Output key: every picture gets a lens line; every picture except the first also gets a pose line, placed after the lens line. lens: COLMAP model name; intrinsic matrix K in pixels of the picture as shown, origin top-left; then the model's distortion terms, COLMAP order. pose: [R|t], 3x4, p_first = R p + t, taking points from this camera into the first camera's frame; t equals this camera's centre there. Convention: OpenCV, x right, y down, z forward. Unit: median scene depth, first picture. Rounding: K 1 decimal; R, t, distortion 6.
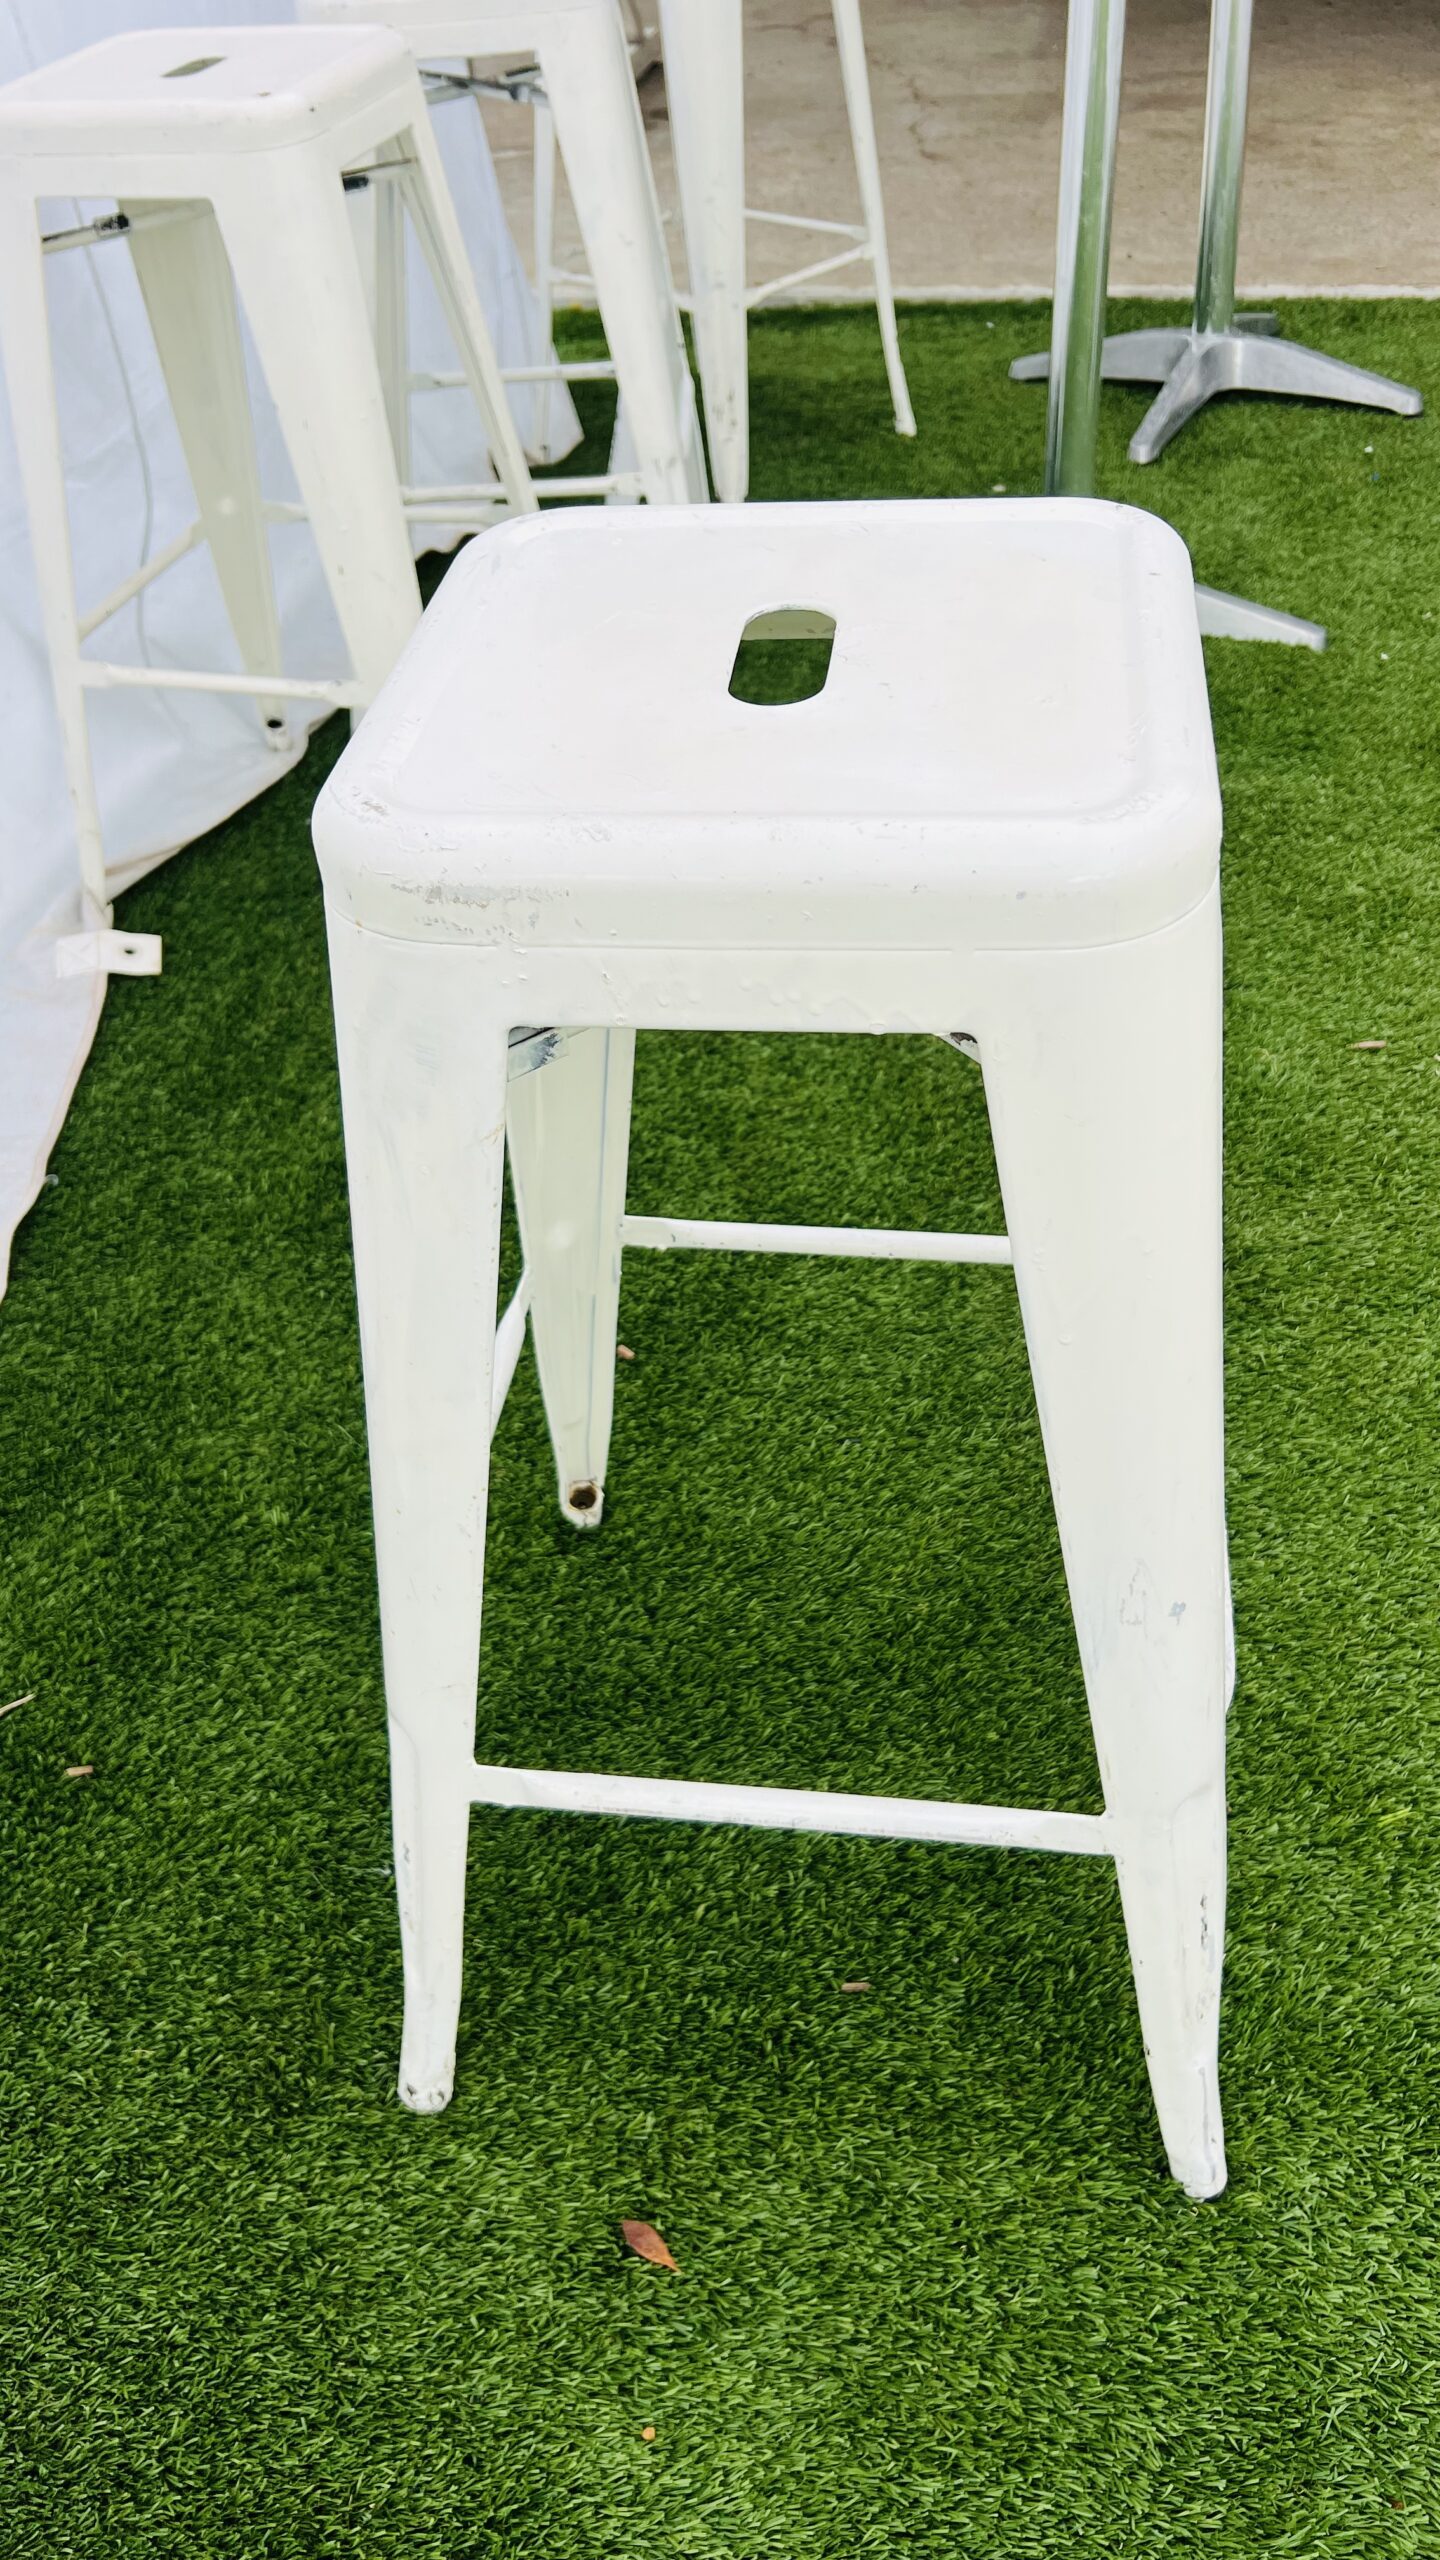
lens RADIAL K [[1994.2, 0, 707.9], [0, 1994.2, 1264.1], [0, 0, 1]] dist [0.039502, -0.055995]
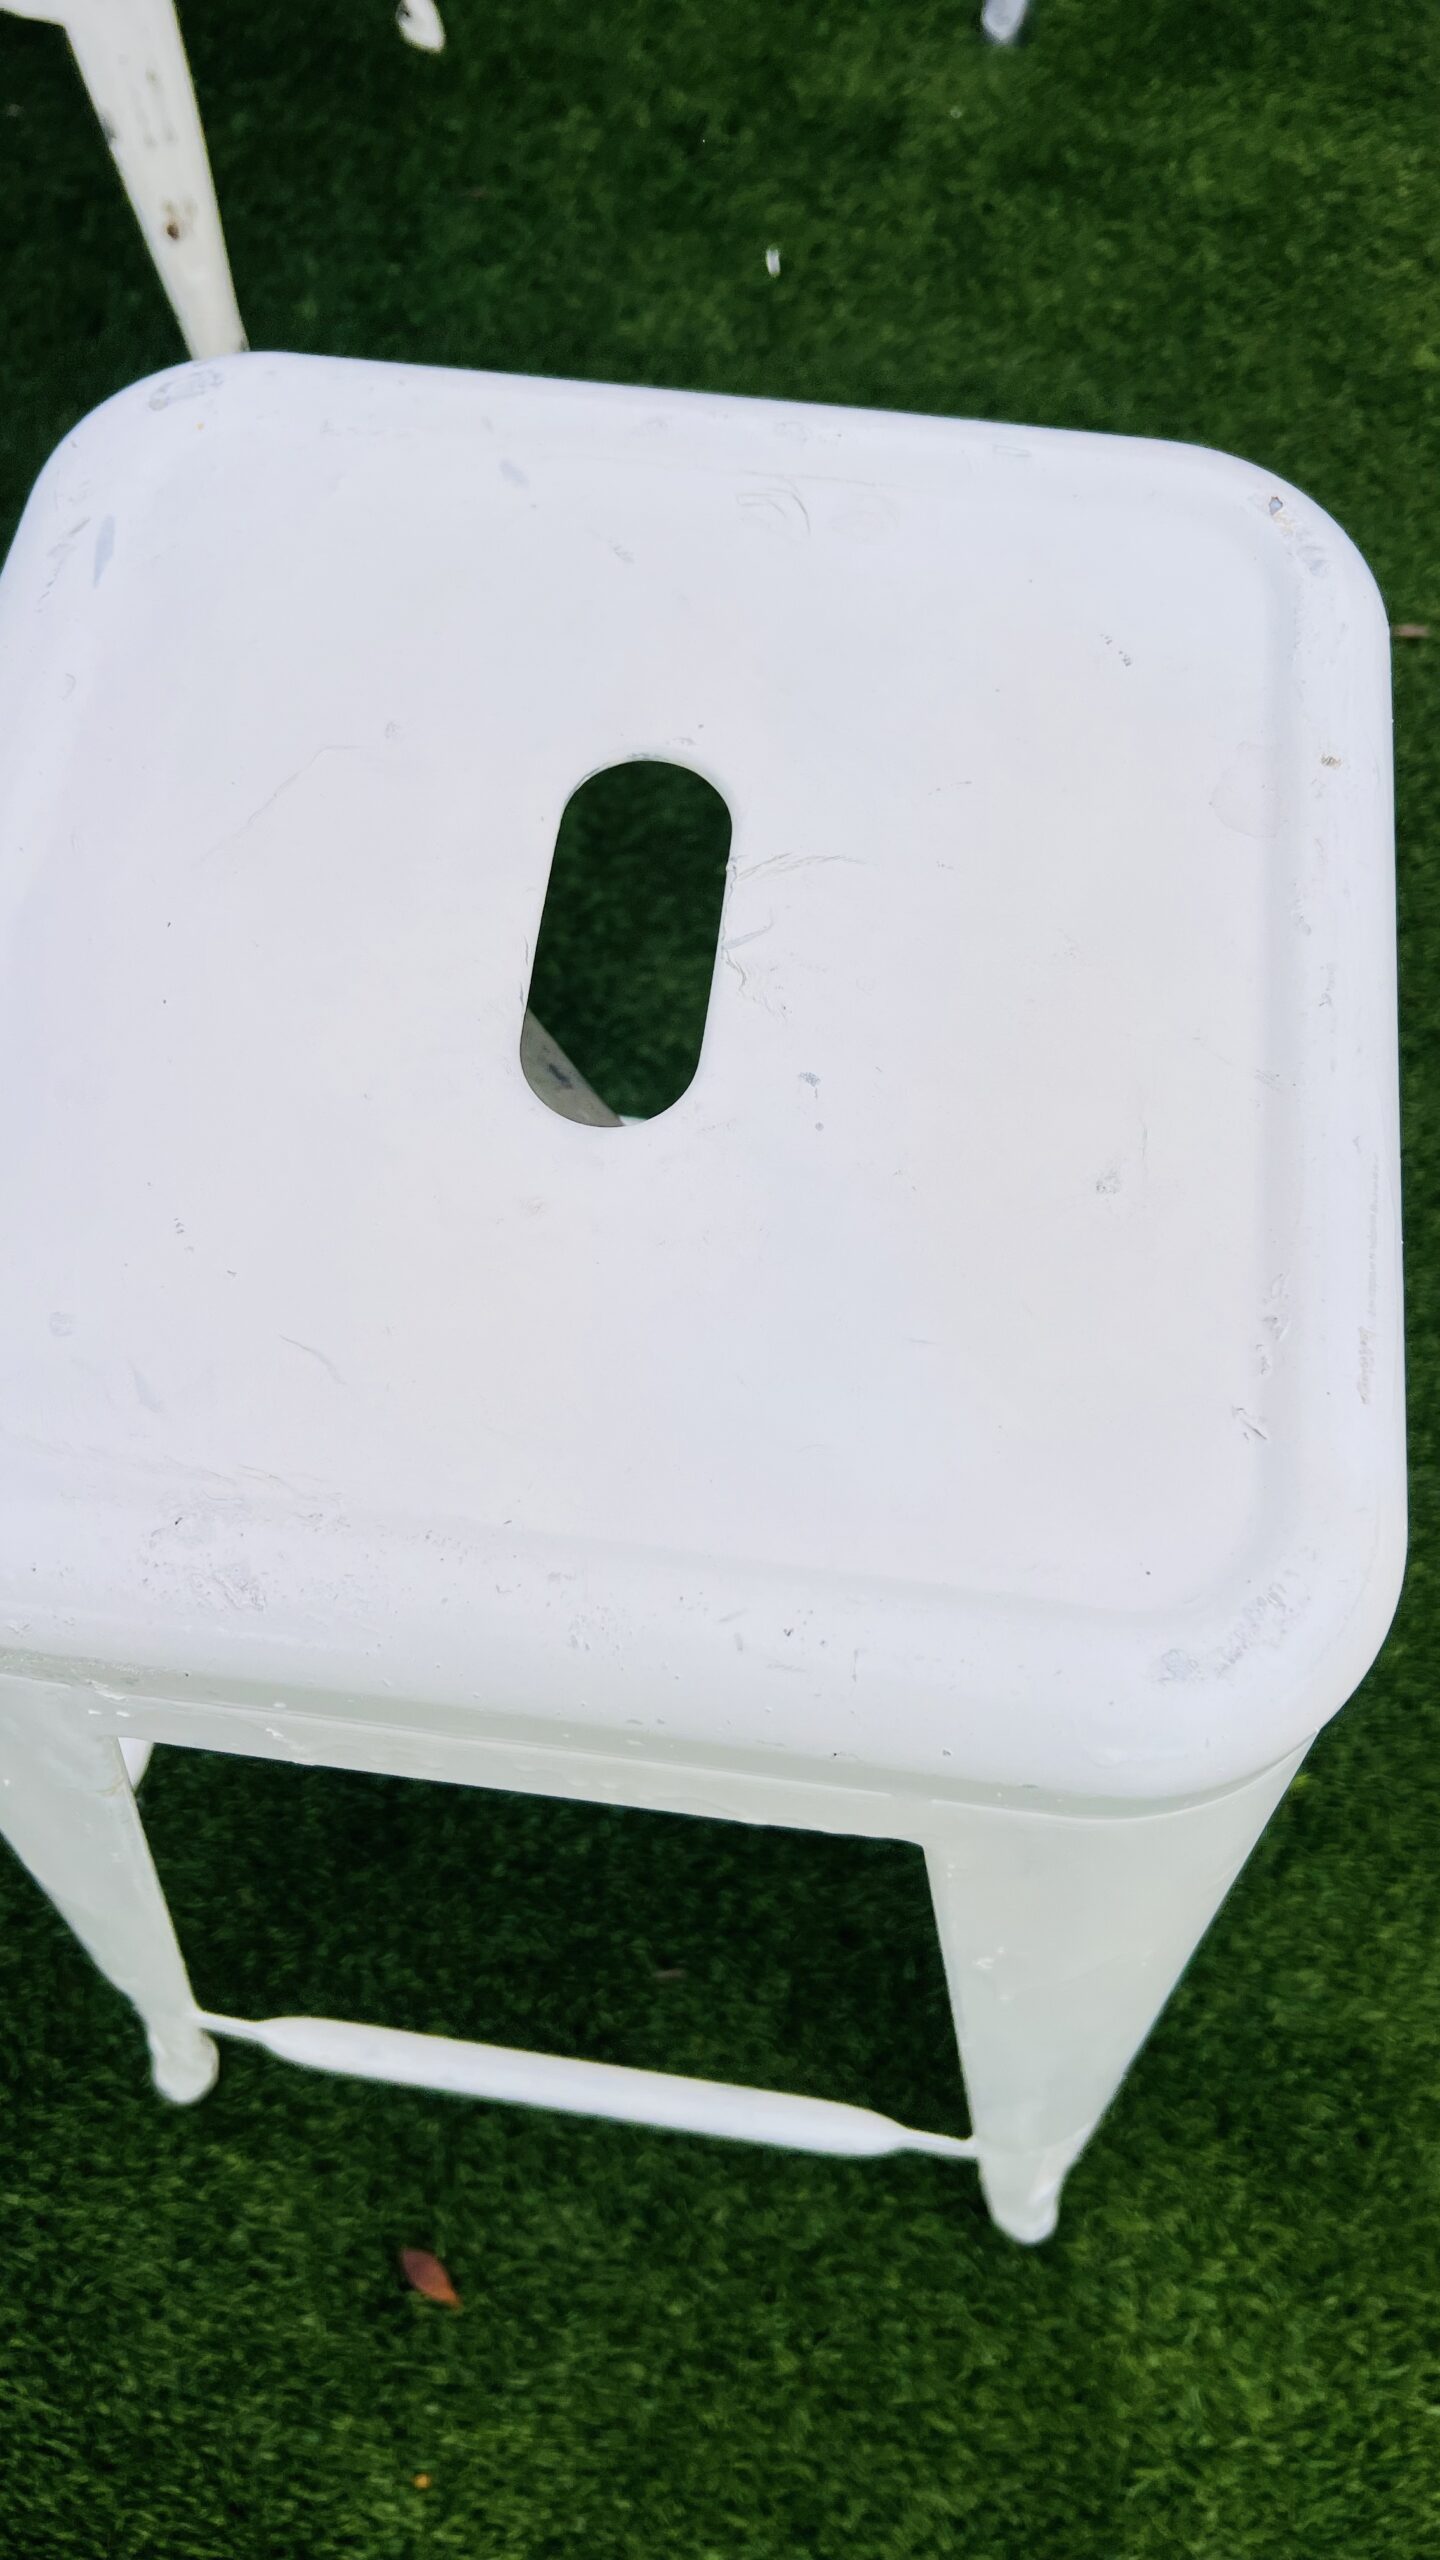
lens RADIAL K [[1994.2, 0, 707.9], [0, 1994.2, 1264.1], [0, 0, 1]] dist [0.039502, -0.055995]
pose [[0.997503, 0.027271, 0.065145, 0.025859], [-0.051710, 0.910296, 0.410715, -0.322106], [-0.048101, -0.413059, 0.909433, 0.344593]]
